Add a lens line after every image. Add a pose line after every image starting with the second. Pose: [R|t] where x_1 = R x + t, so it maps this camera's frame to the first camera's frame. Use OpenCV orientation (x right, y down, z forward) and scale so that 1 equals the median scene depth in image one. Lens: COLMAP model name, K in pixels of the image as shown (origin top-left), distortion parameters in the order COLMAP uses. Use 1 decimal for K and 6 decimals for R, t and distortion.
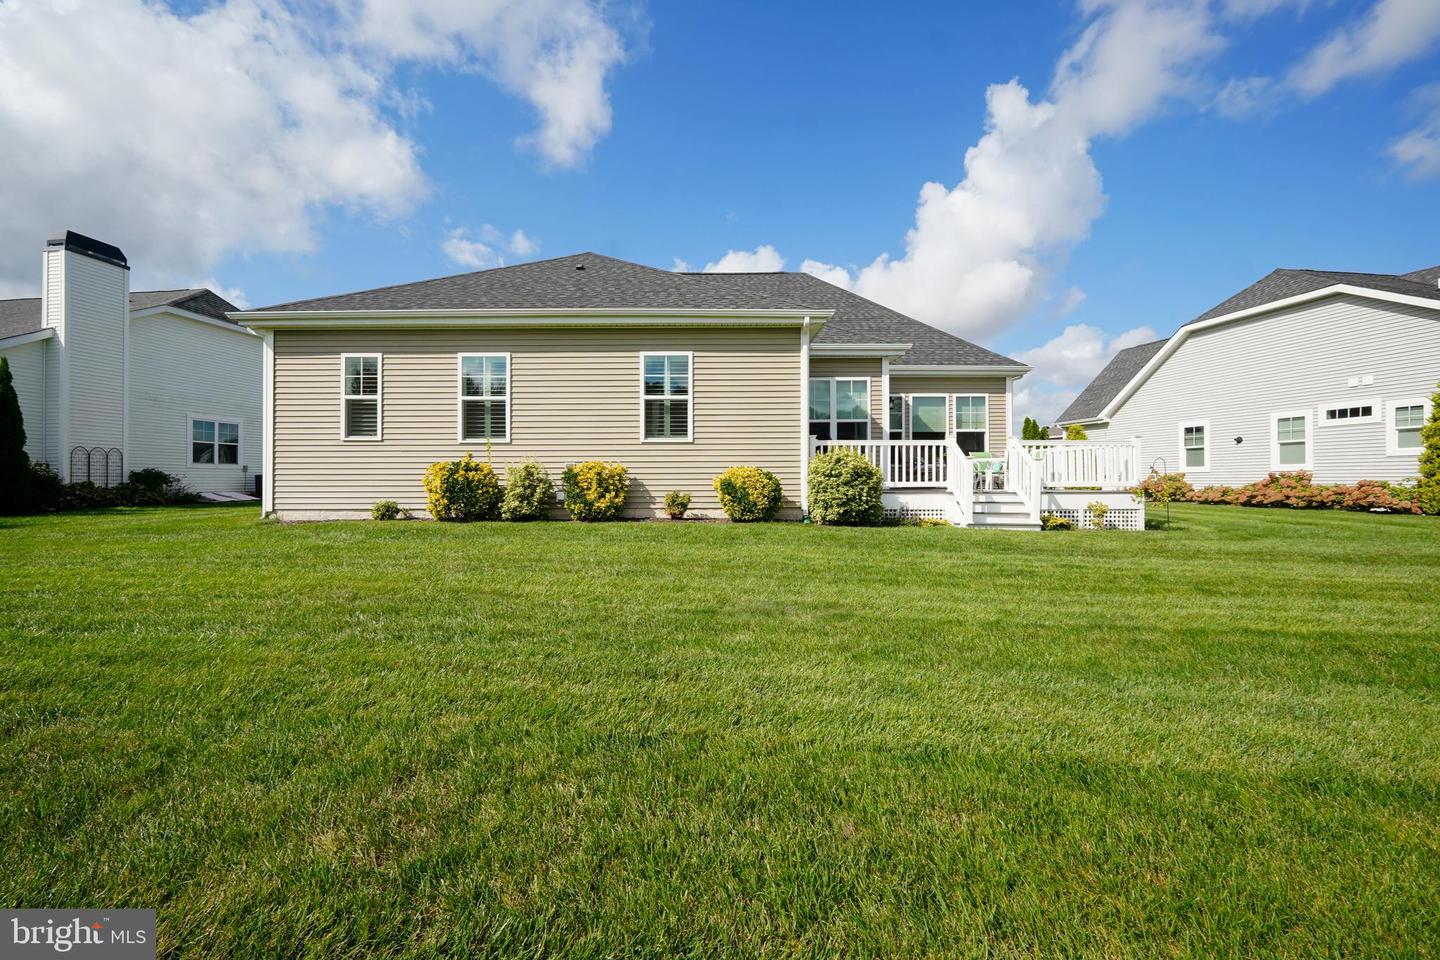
lens RADIAL K [[607.6, 0, 714.6], [0, 607.6, 478.6], [0, 0, 1]] dist [-0.008274, 0.004647]
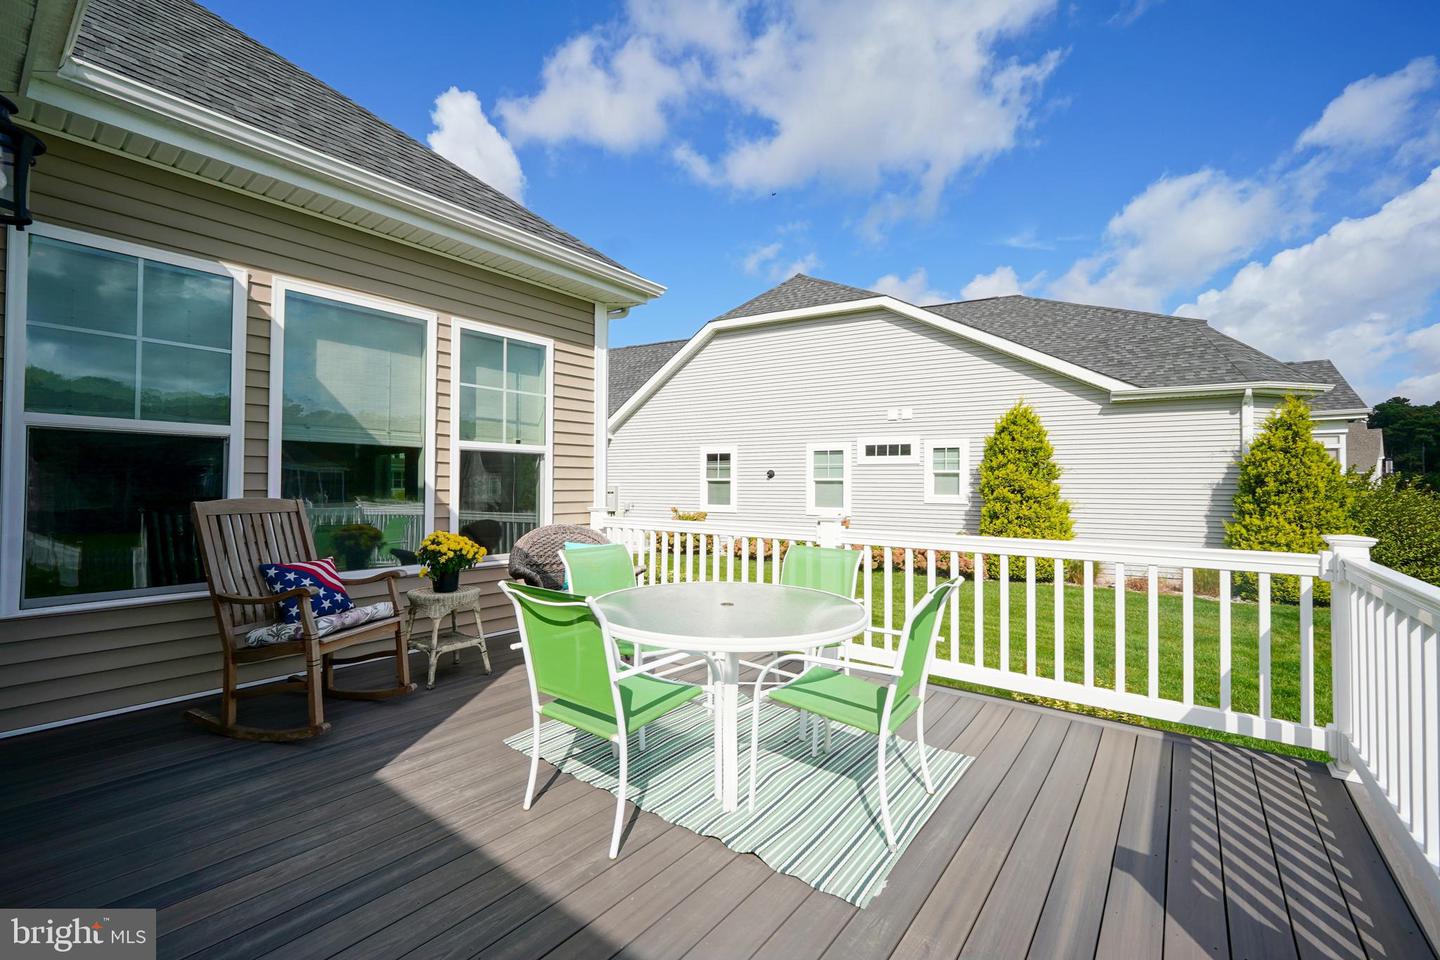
lens RADIAL K [[607.6, 0, 711.4], [0, 607.6, 478.8], [0, 0, 1]] dist [-0.008274, 0.004647]
pose [[0.624986, 0.015614, 0.780479, 0.230406], [-0.010408, 0.999878, -0.011668, -0.056760], [-0.780566, -0.000831, 0.625073, 0.676714]]
